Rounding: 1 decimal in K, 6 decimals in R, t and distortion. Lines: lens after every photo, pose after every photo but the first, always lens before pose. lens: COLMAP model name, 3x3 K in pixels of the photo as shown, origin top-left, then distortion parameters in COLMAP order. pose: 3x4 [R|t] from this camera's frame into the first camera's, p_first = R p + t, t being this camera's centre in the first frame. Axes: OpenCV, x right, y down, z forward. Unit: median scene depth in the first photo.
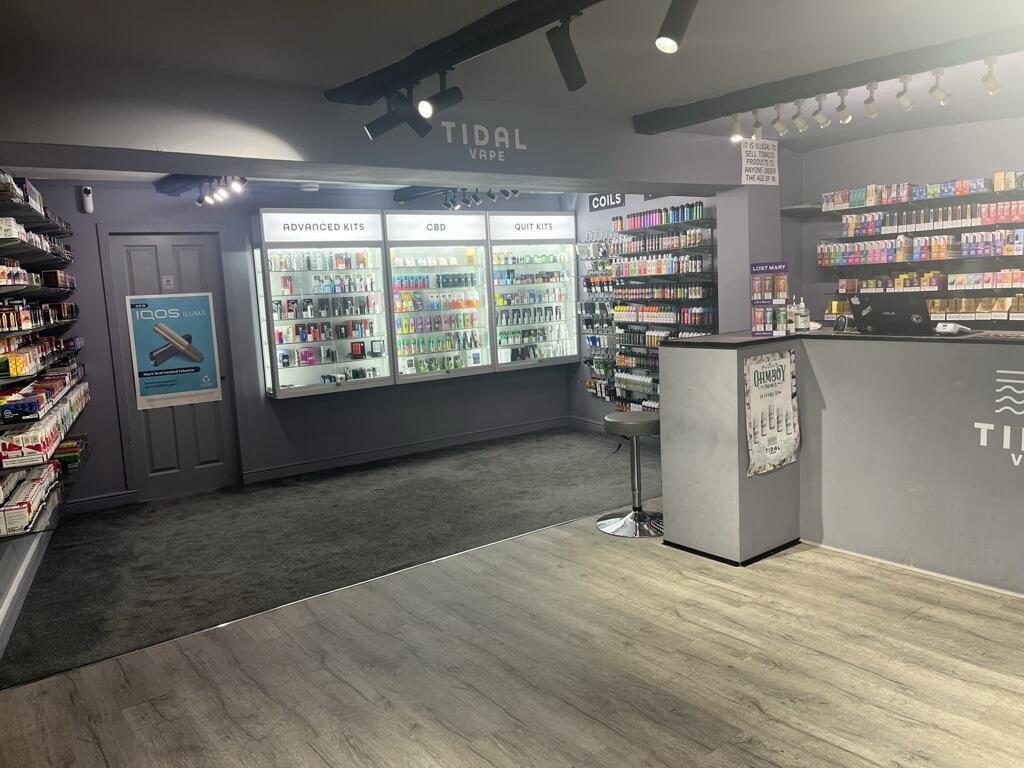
lens RADIAL K [[781.6, 0, 512.9], [0, 781.6, 385.3], [0, 0, 1]] dist [0.042957, -0.015591]
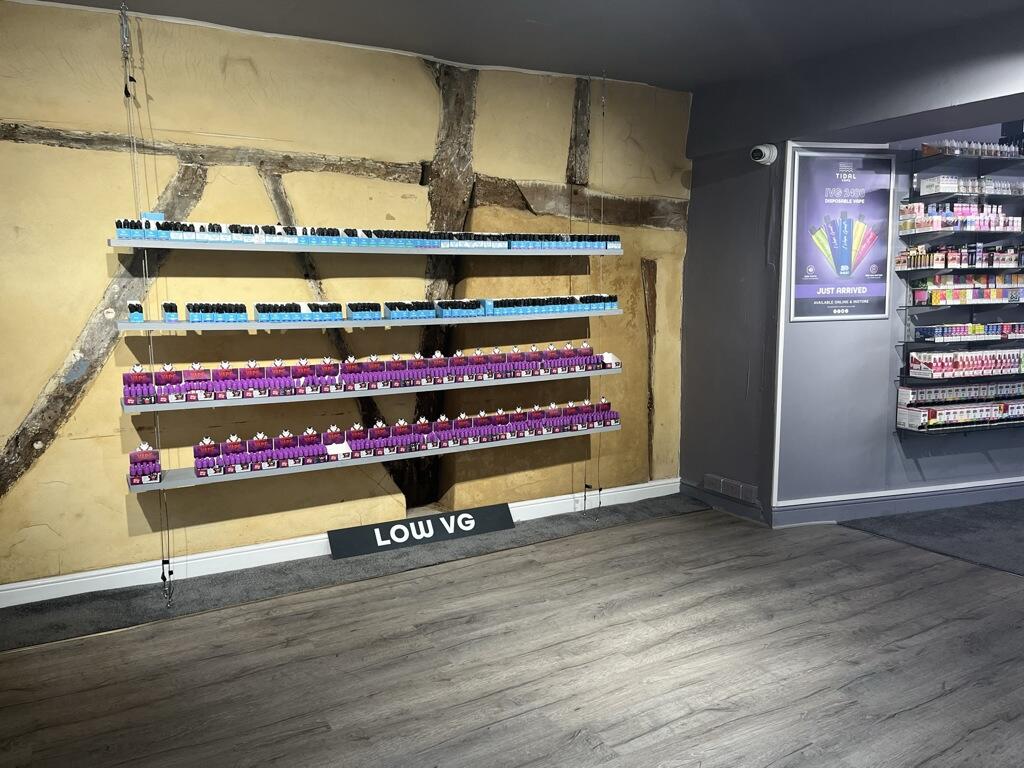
lens RADIAL K [[781.6, 0, 518.0], [0, 781.6, 386.4], [0, 0, 1]] dist [0.042957, -0.015591]
pose [[-0.115566, 0.174780, -0.977802, 0.685065], [-0.106535, 0.976538, 0.187146, -0.051291], [0.987570, 0.125798, -0.094235, 0.485779]]
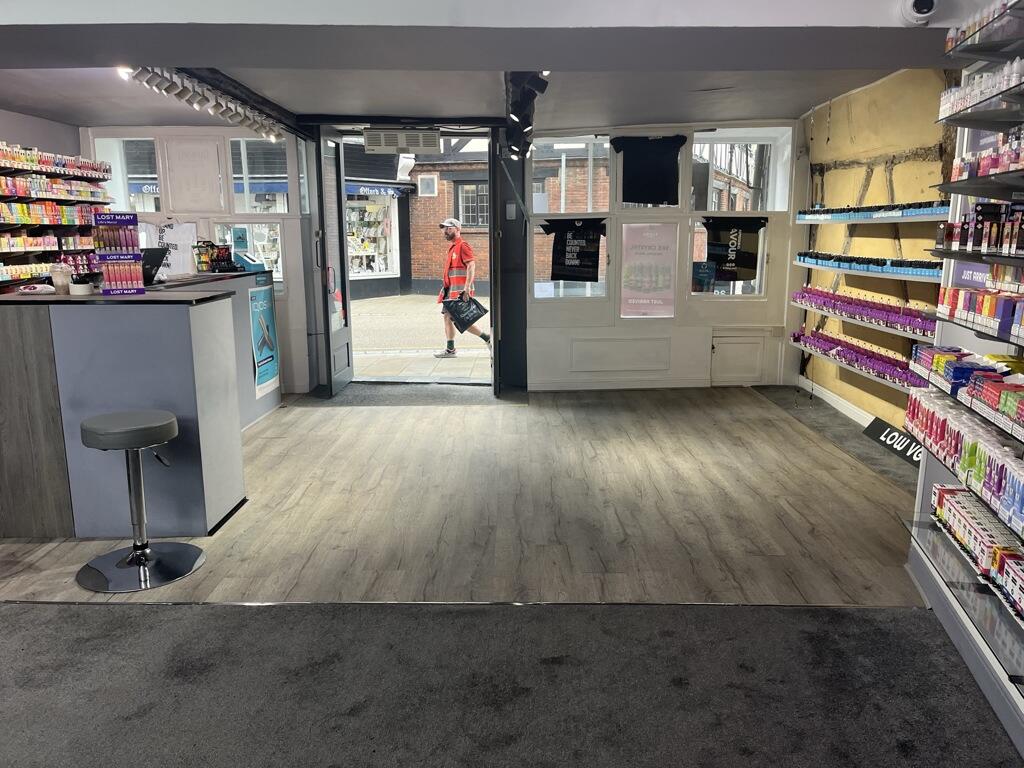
lens RADIAL K [[781.6, 0, 510.0], [0, 781.6, 380.8], [0, 0, 1]] dist [0.042957, -0.015591]
pose [[-0.791419, -0.062294, 0.608092, -0.758068], [0.121125, 0.959087, 0.255893, -0.187763], [-0.599153, 0.276174, -0.751494, 1.808242]]
